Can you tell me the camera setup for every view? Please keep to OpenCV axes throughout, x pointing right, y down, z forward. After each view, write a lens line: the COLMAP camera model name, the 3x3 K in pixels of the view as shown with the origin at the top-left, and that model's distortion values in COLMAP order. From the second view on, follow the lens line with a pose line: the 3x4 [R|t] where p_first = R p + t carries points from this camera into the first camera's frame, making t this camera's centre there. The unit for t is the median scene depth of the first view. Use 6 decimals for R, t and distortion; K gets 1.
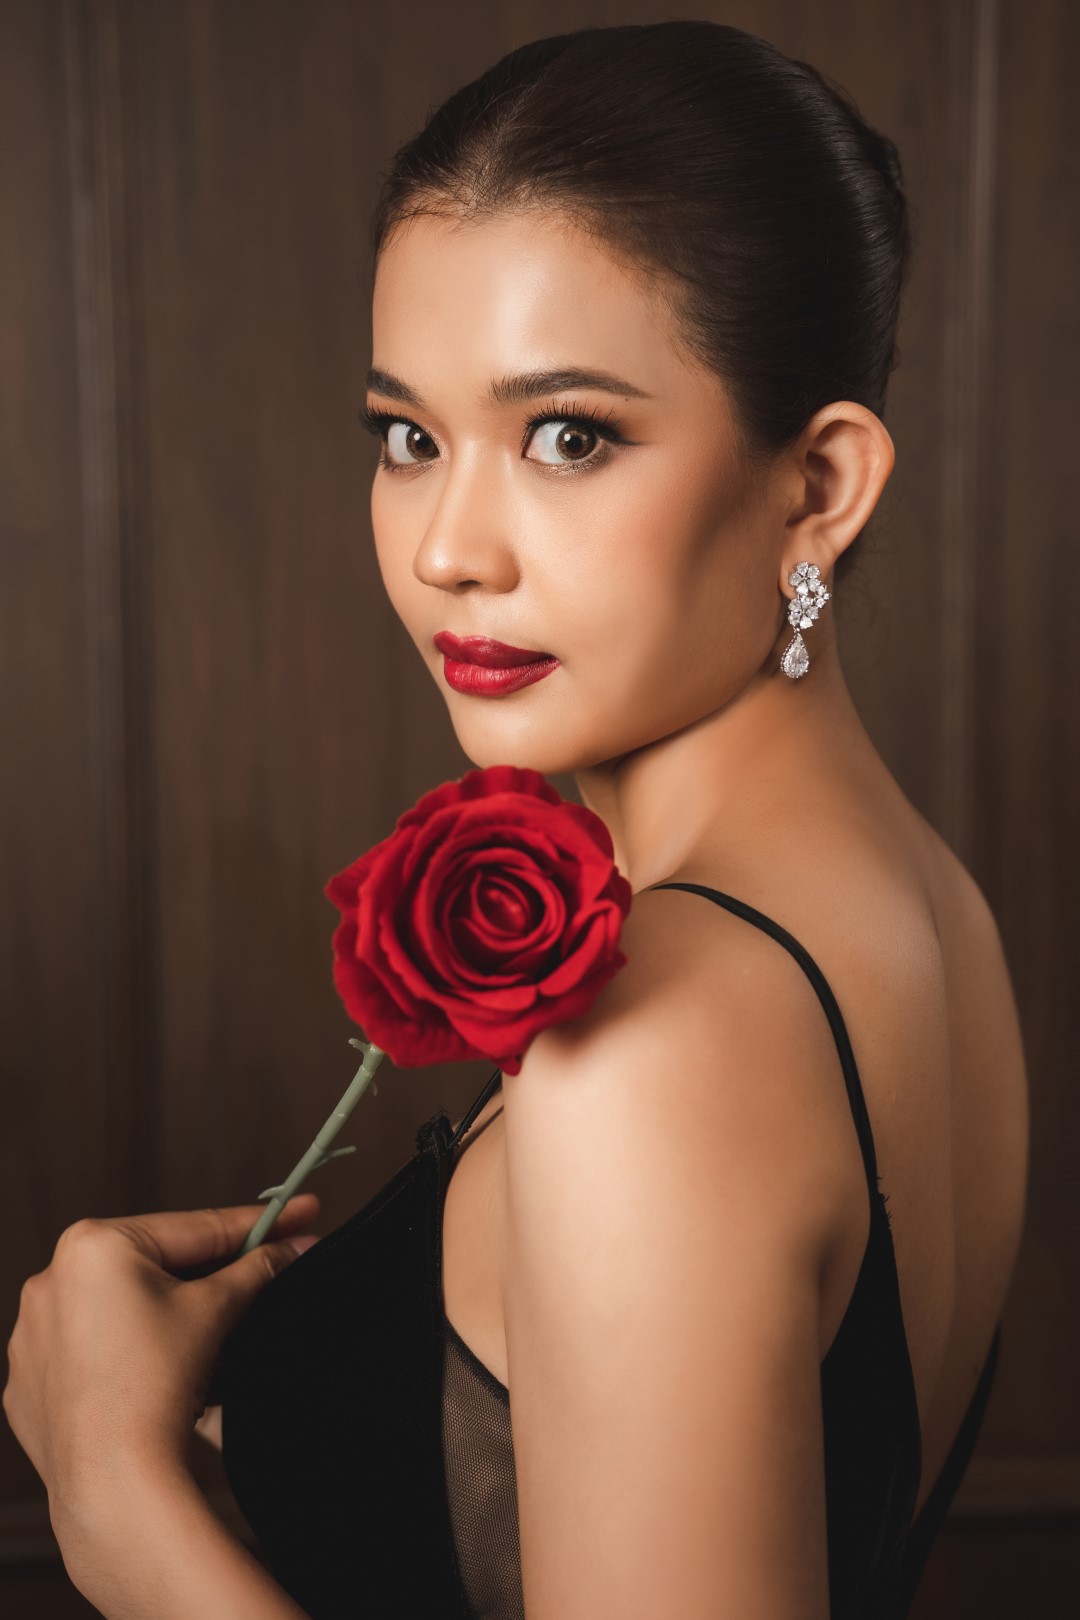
lens RADIAL K [[2788.1, 0, 540.0], [0, 2788.1, 810.0], [0, 0, 1]] dist [0.120986, 0.261346]
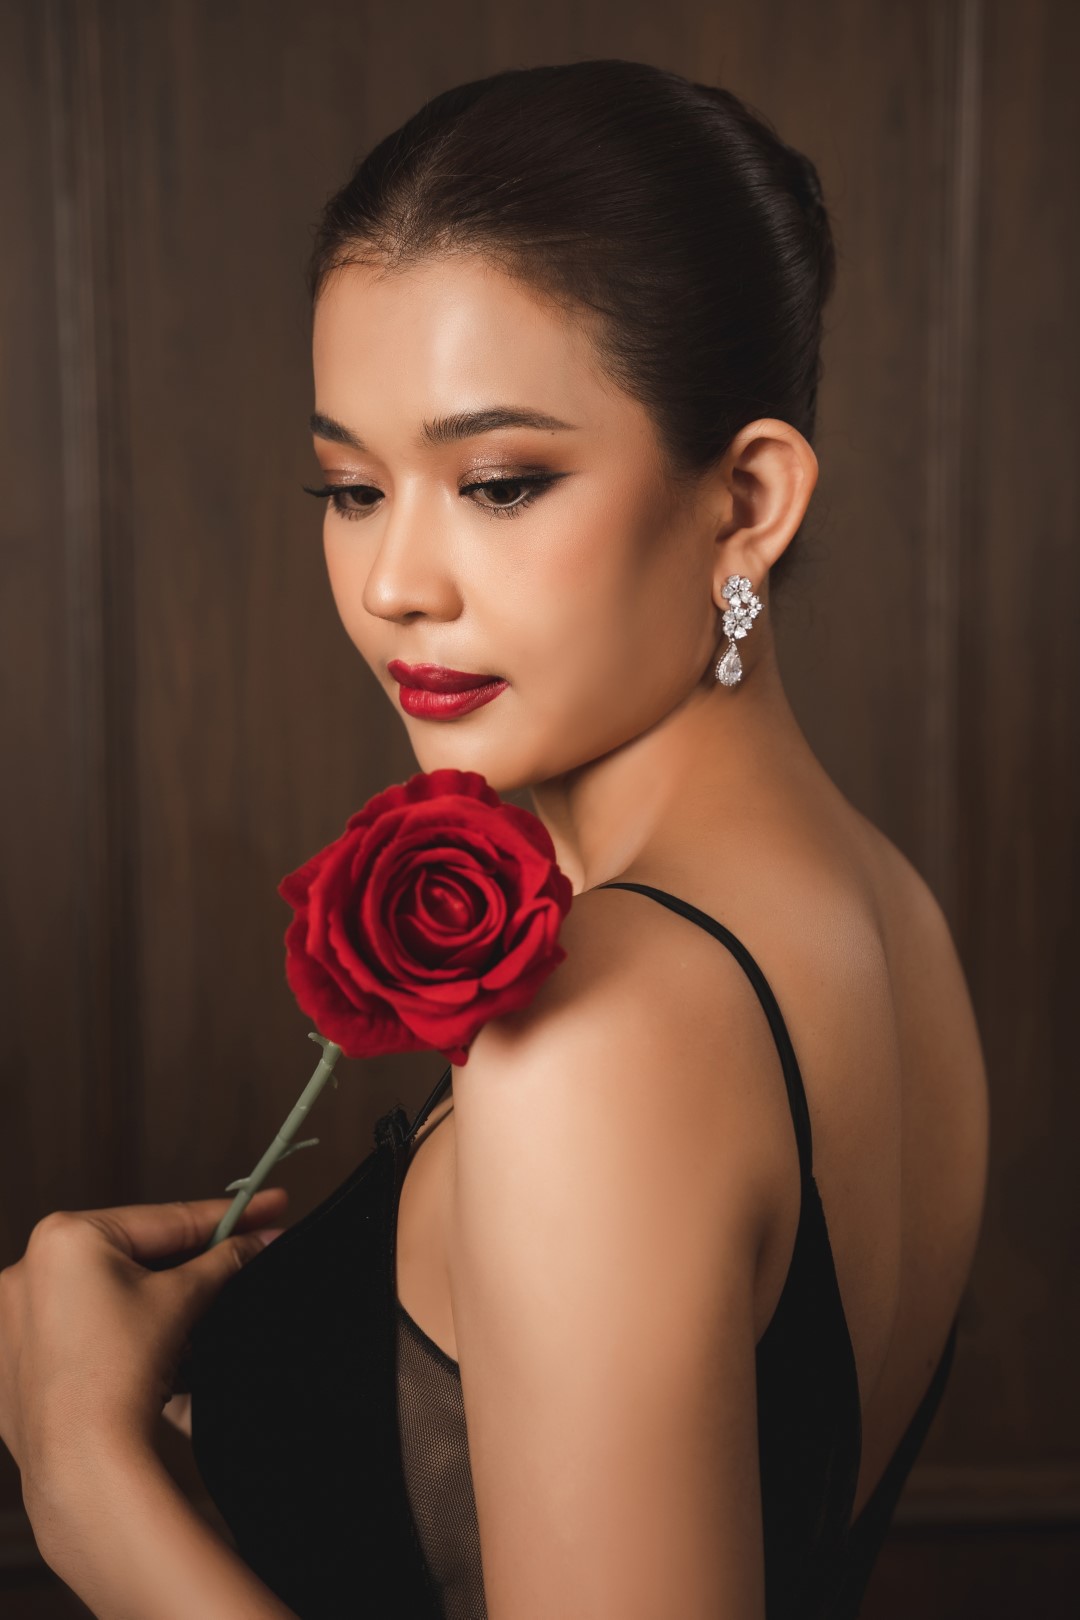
lens RADIAL K [[2990.3, 0, 585.7], [0, 2990.3, 828.7], [0, 0, 1]] dist [0.170774, -0.191172]
pose [[1.000000, -0.000460, -0.000467, 0.039355], [0.000463, 0.999990, 0.004500, 0.001275], [0.000465, -0.004500, 0.999990, -0.124940]]
